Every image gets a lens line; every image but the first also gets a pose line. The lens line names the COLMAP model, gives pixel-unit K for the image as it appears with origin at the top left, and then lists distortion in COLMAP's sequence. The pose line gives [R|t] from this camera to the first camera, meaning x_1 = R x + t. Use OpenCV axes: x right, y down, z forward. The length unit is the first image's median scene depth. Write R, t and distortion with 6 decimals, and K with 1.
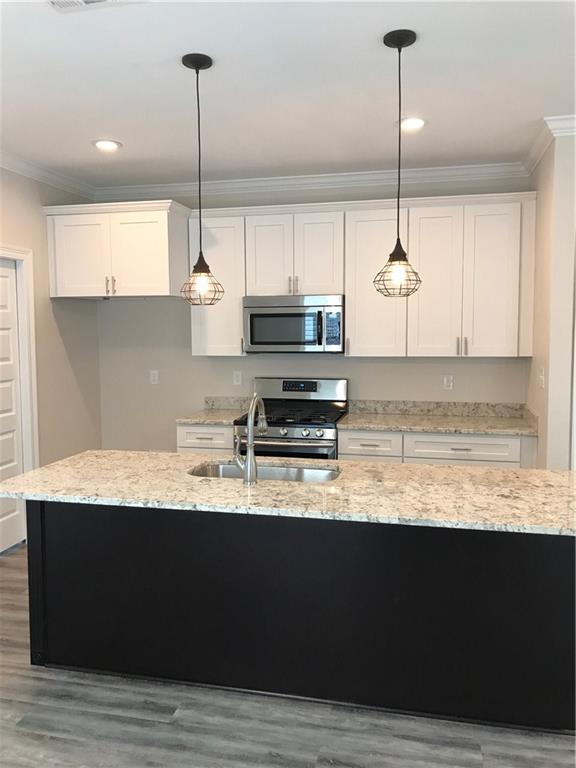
lens RADIAL K [[634.4, 0, 287.5], [0, 634.4, 385.8], [0, 0, 1]] dist [0.035732, -0.041837]
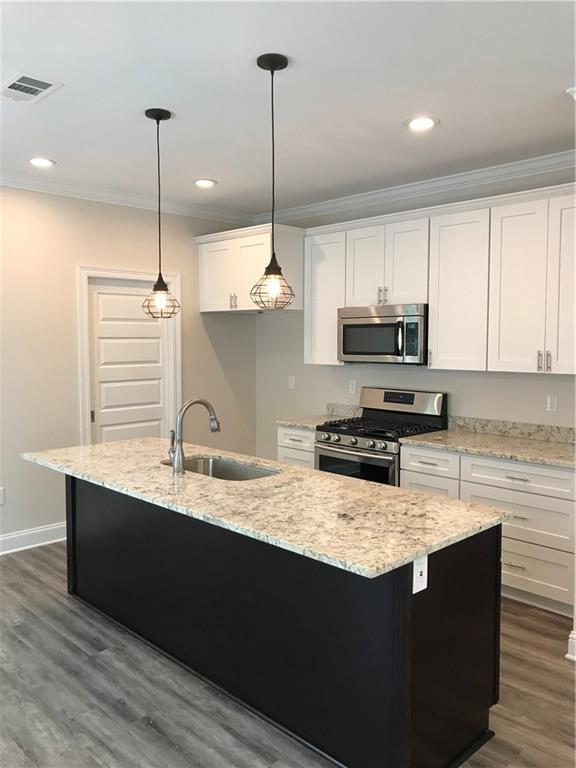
lens RADIAL K [[634.4, 0, 287.5], [0, 634.4, 385.8], [0, 0, 1]] dist [0.035732, -0.041837]
pose [[0.841042, 0.047655, -0.538867, 0.449378], [-0.056260, 0.998416, 0.000486, -0.009711], [0.538037, 0.029908, 0.842391, 0.086158]]
